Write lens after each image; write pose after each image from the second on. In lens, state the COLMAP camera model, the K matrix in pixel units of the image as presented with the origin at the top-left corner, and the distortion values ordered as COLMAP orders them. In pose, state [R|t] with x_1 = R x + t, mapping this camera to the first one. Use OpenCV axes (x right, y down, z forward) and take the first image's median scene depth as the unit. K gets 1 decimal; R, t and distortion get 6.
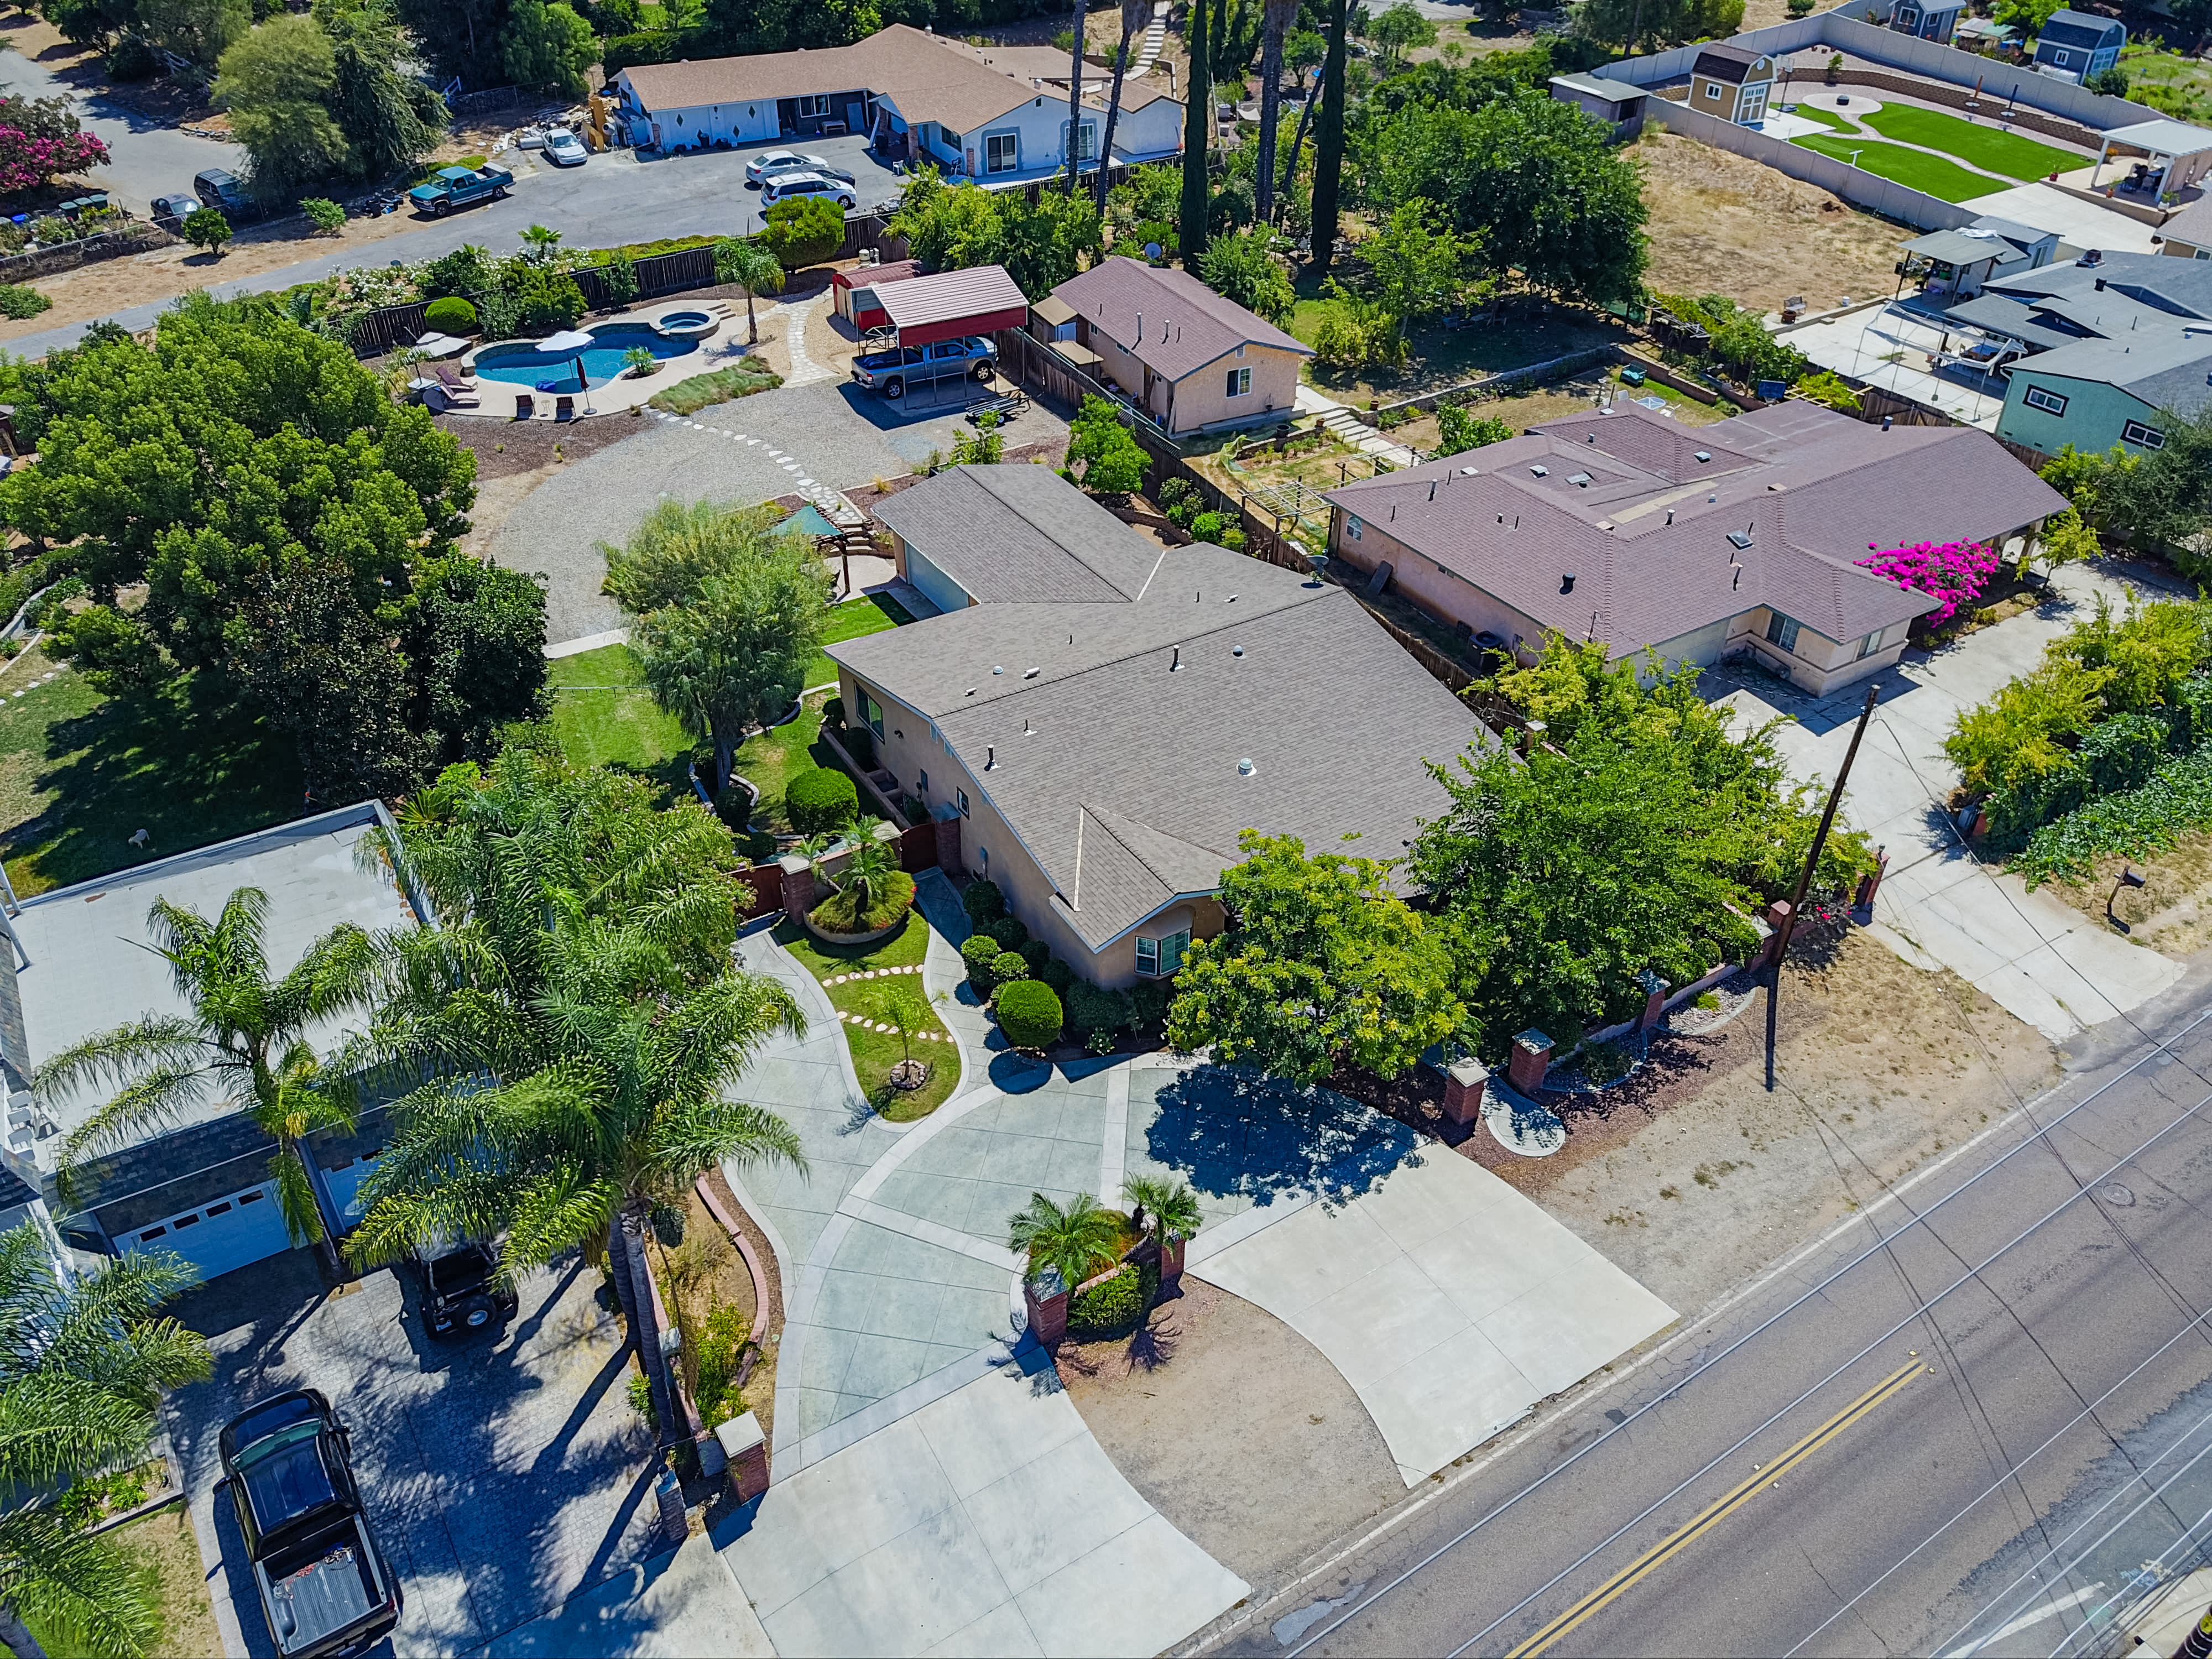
lens RADIAL K [[1676.1, 0, 1176.3], [0, 1676.1, 836.8], [0, 0, 1]] dist [0.000856, 0.003490]
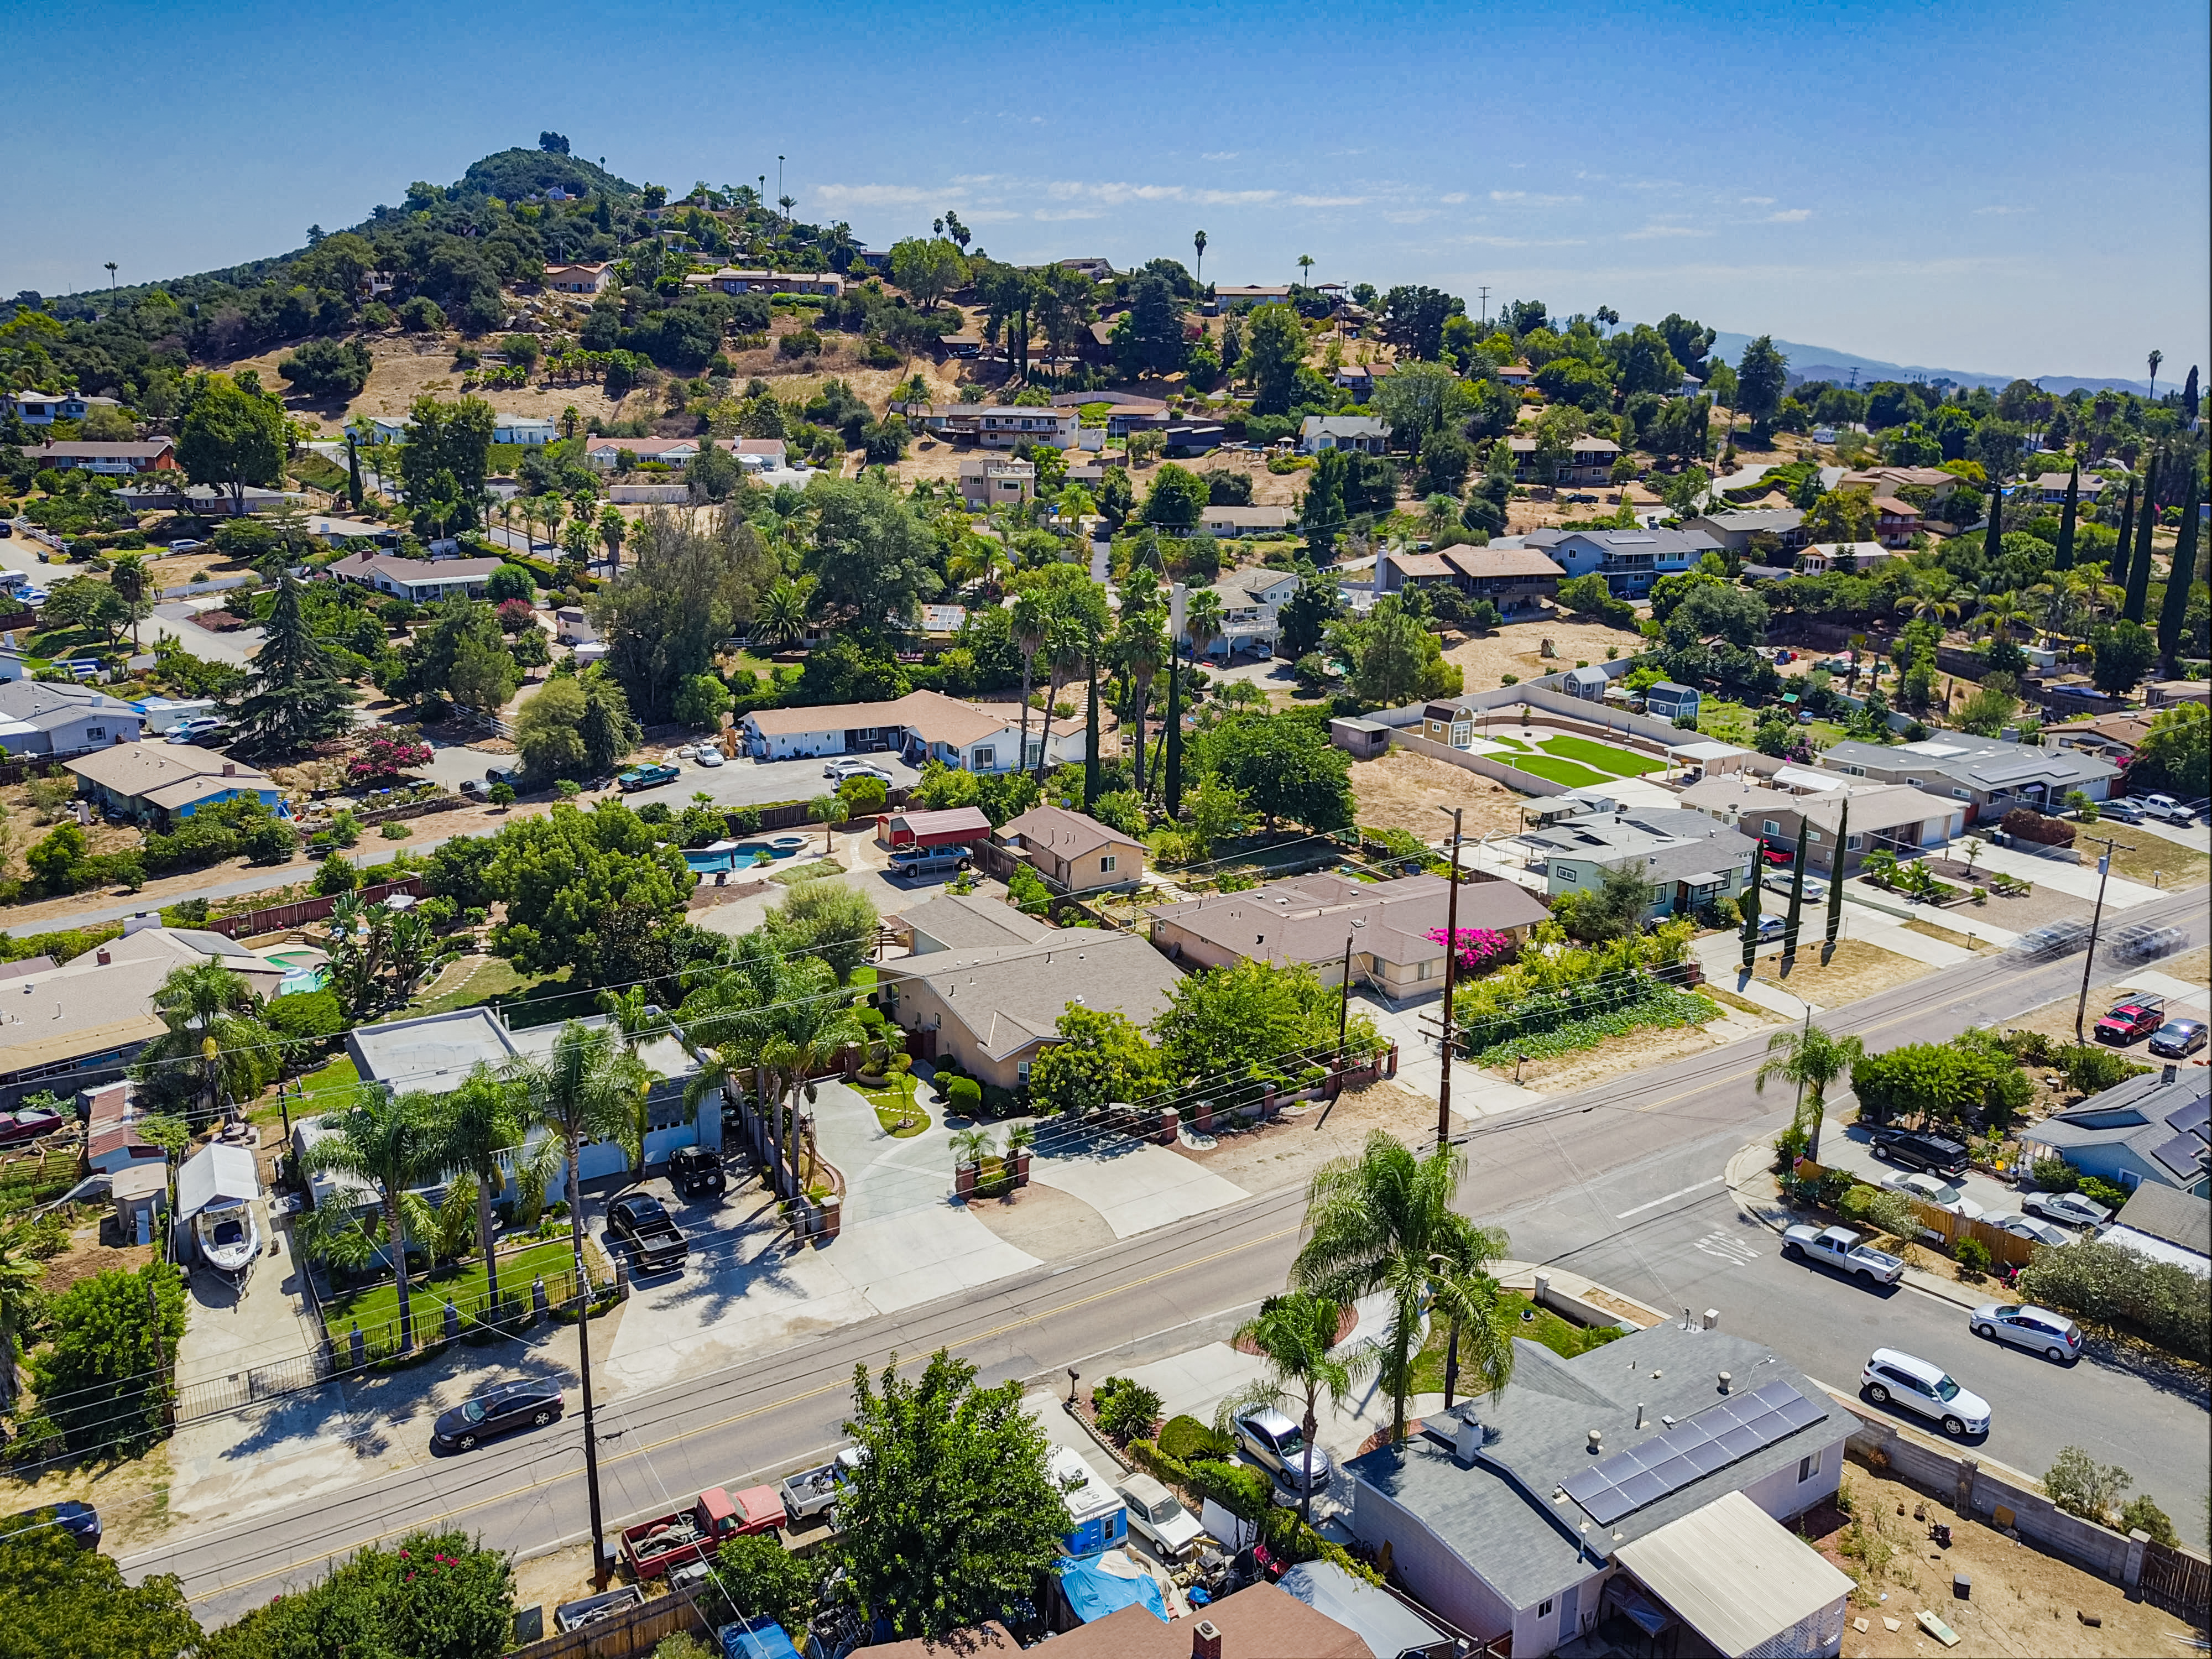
lens RADIAL K [[1664.0, 0, 1160.7], [0, 1664.0, 824.6], [0, 0, 1]] dist [0.089371, -0.000109]
pose [[0.999997, 0.000765, -0.002504, 0.120568], [-0.001646, 0.927478, -0.373875, 0.427526], [0.002037, 0.373878, 0.927476, -0.793832]]
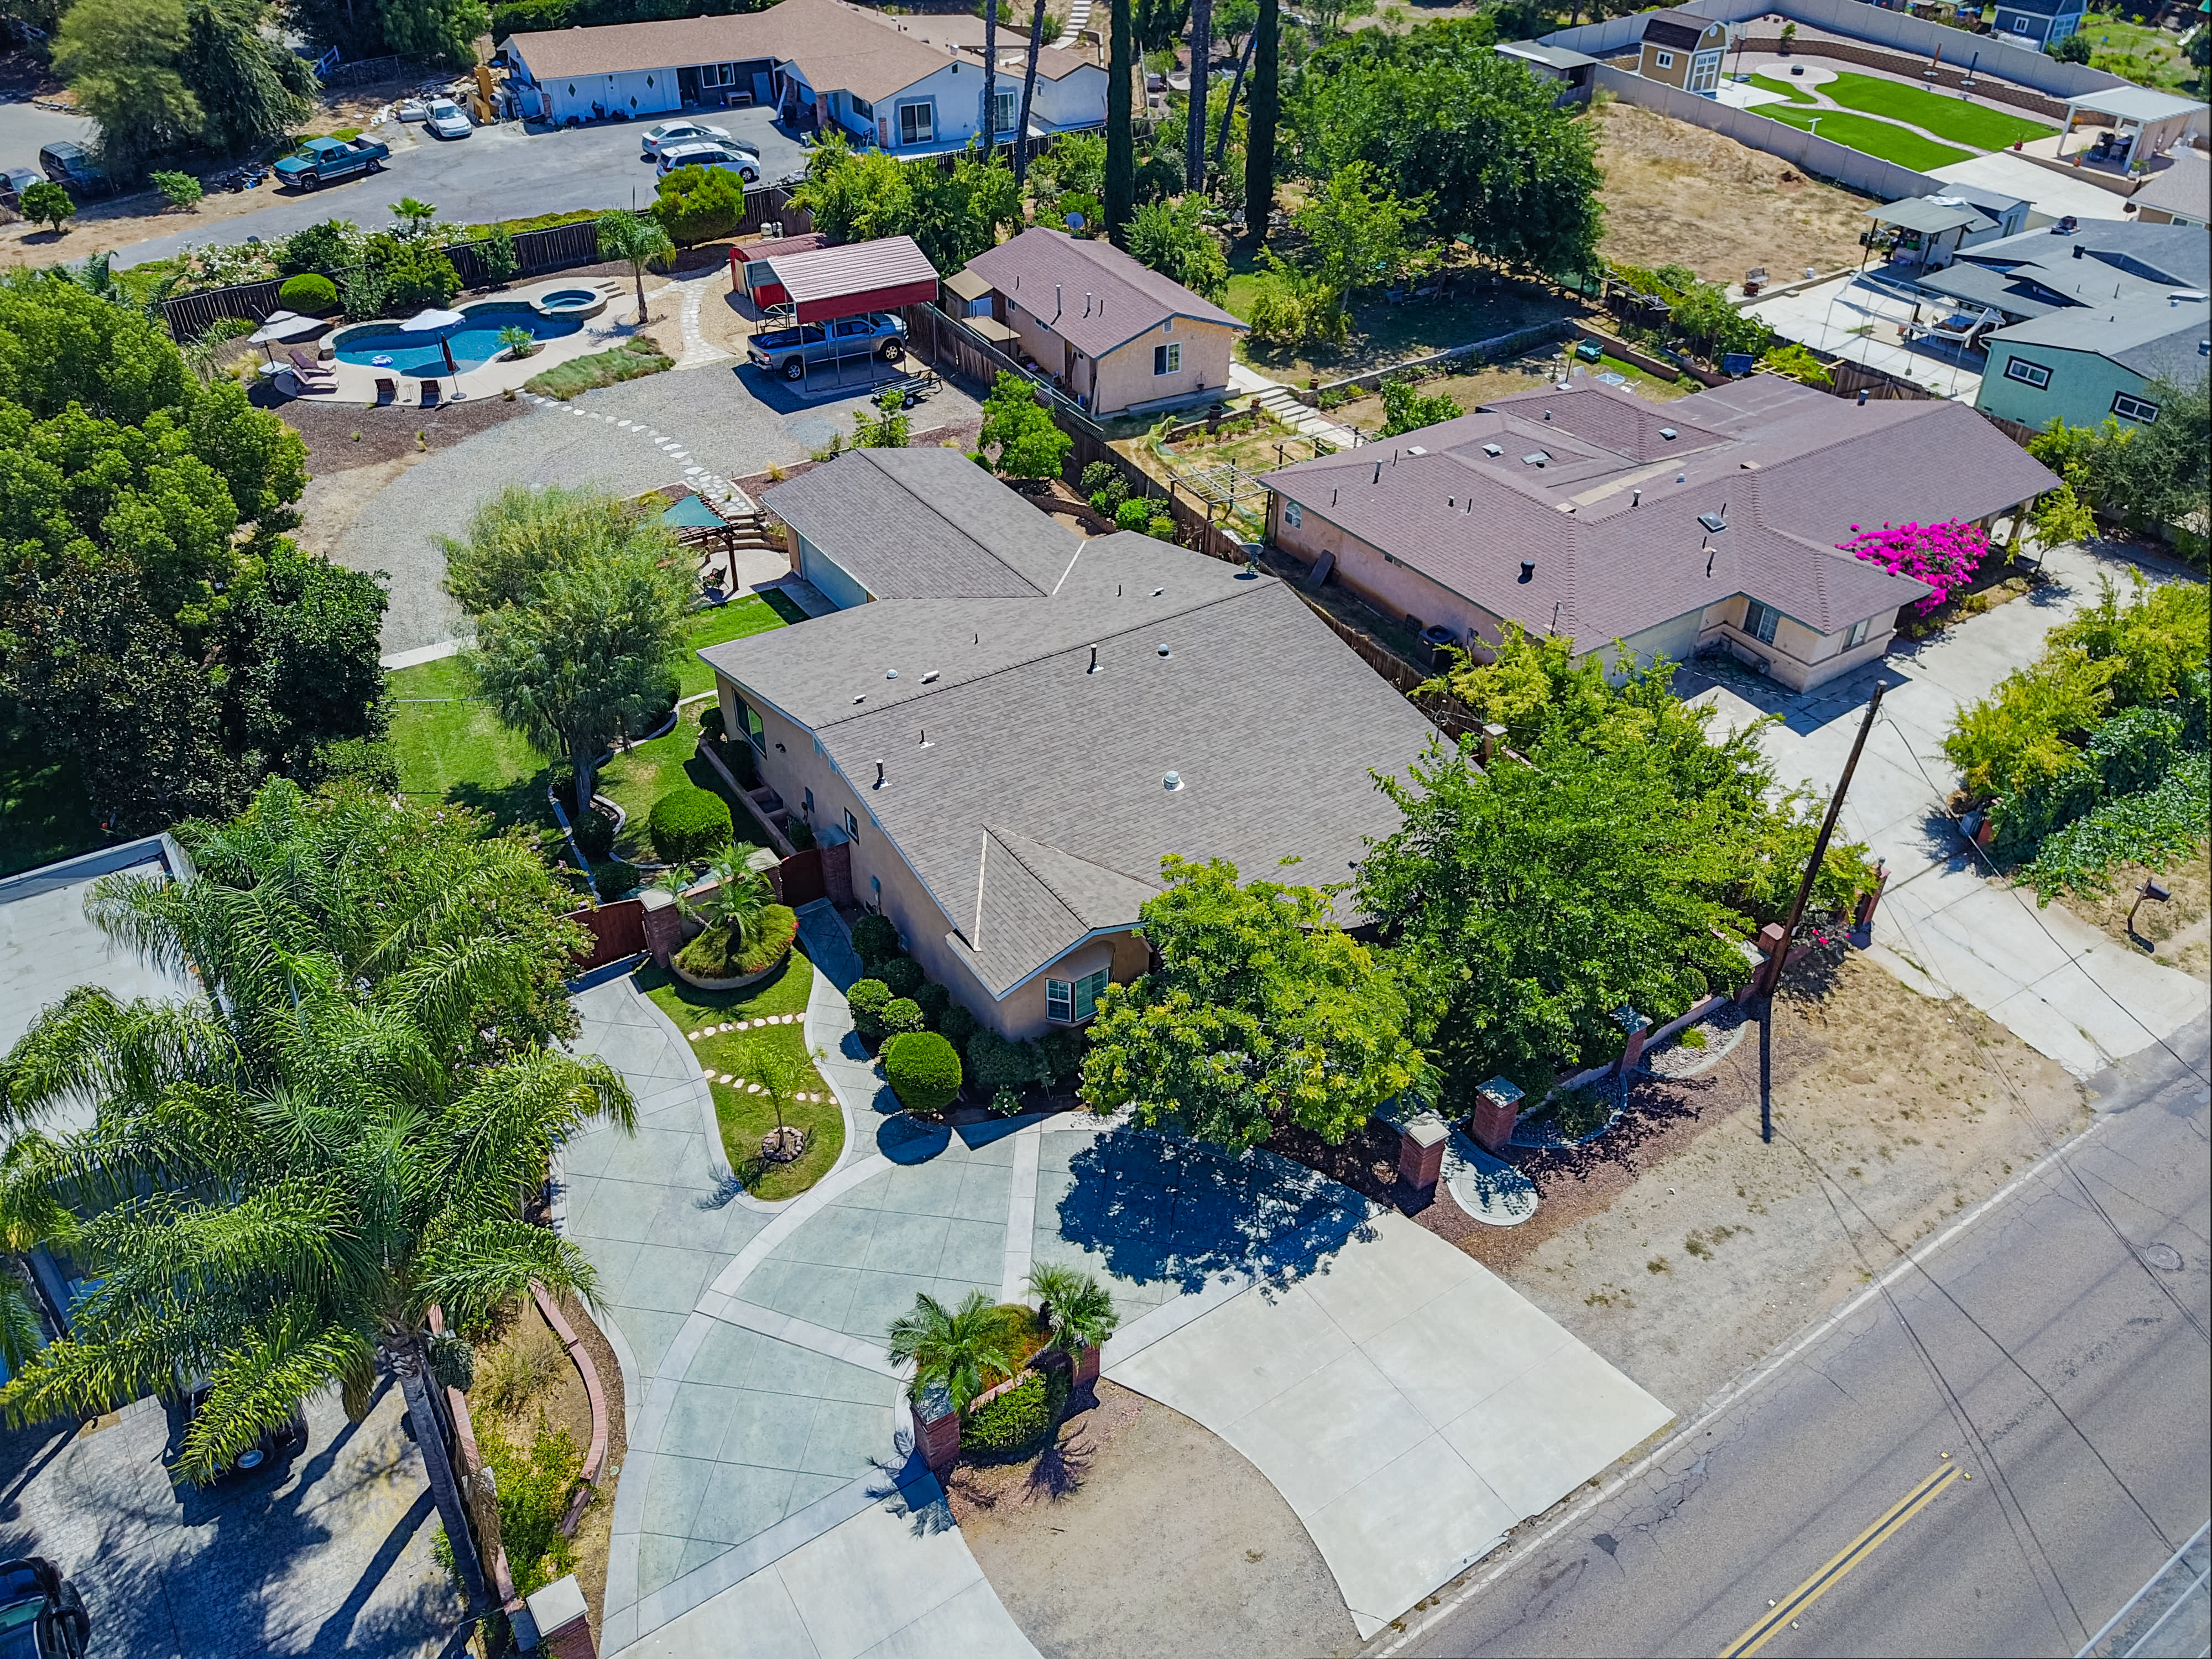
lens RADIAL K [[1676.1, 0, 1176.3], [0, 1676.1, 836.8], [0, 0, 1]] dist [0.000856, 0.003490]
pose [[0.999501, -0.014692, 0.027965, 0.015629], [0.014674, 0.999892, 0.000831, -0.010656], [-0.027975, -0.000420, 0.999609, 0.094166]]
